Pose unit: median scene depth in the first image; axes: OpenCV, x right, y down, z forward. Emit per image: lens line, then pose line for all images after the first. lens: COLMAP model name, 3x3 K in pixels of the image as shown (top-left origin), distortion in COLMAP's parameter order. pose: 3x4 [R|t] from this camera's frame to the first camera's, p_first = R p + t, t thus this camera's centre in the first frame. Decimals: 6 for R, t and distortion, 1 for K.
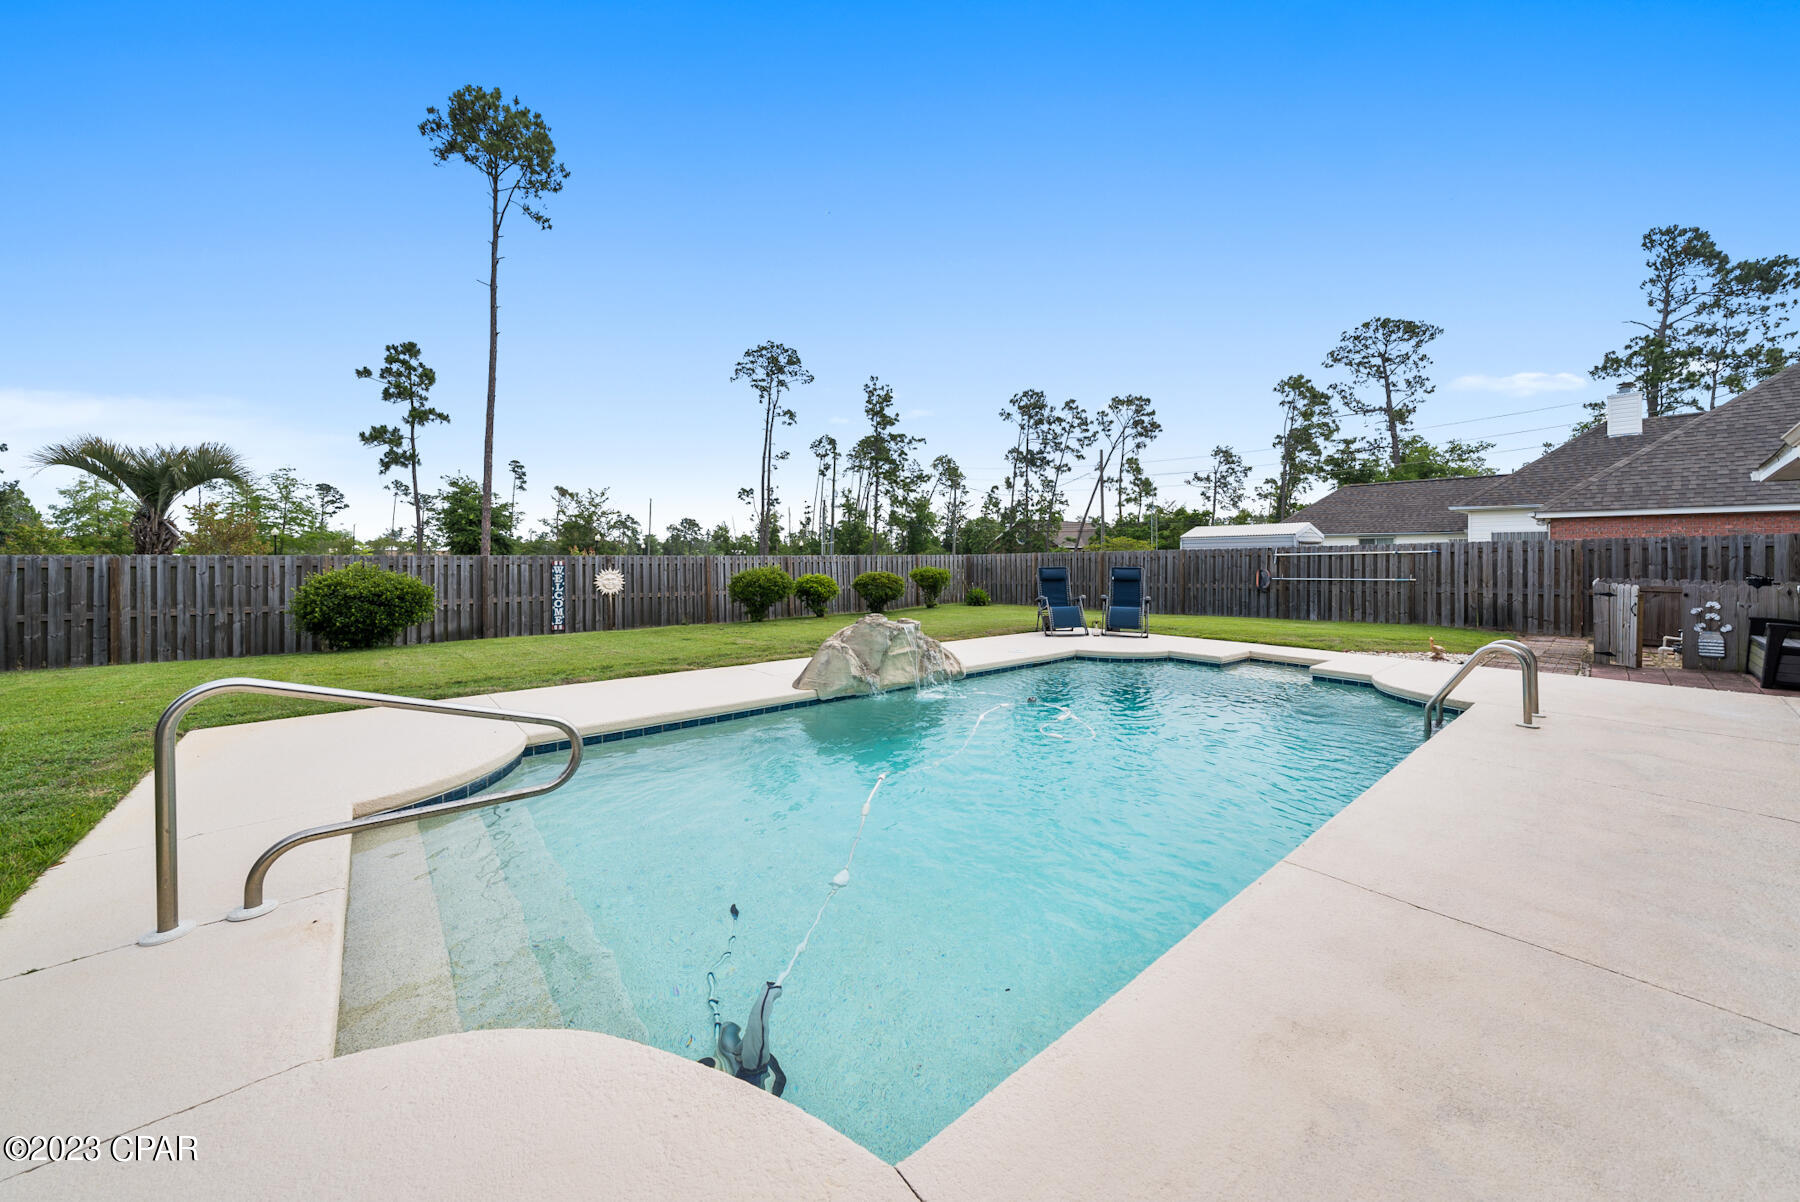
lens RADIAL K [[650.3, 0, 904.7], [0, 650.3, 563.5], [0, 0, 1]] dist [-0.001604, 0.000071]
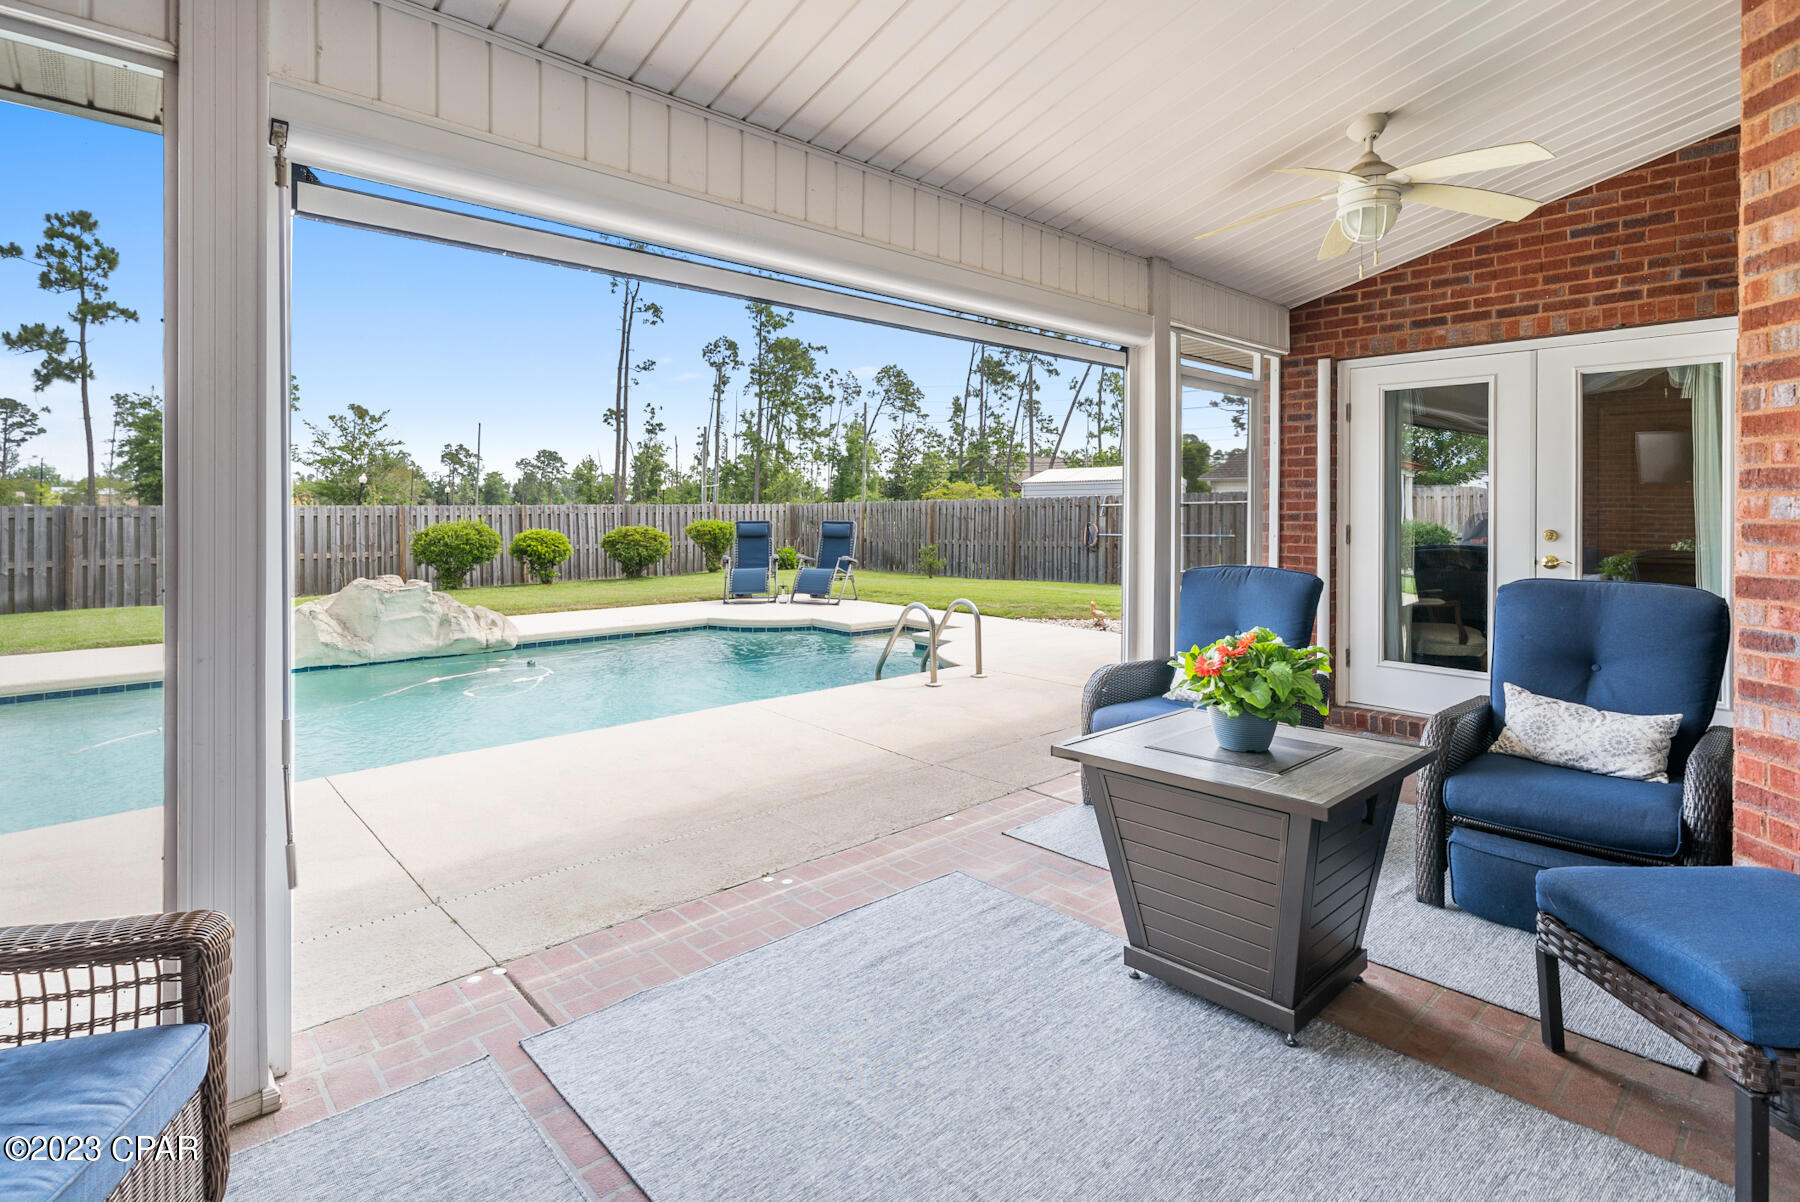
lens RADIAL K [[903.5, 0, 897.6], [0, 903.5, 497.7], [0, 0, 1]] dist [-0.033747, 0.028932]
pose [[0.998764, 0.001234, 0.049697, 0.103106], [-0.000354, 0.999843, -0.017722, -0.001084], [-0.049711, 0.017683, 0.998607, -0.045034]]
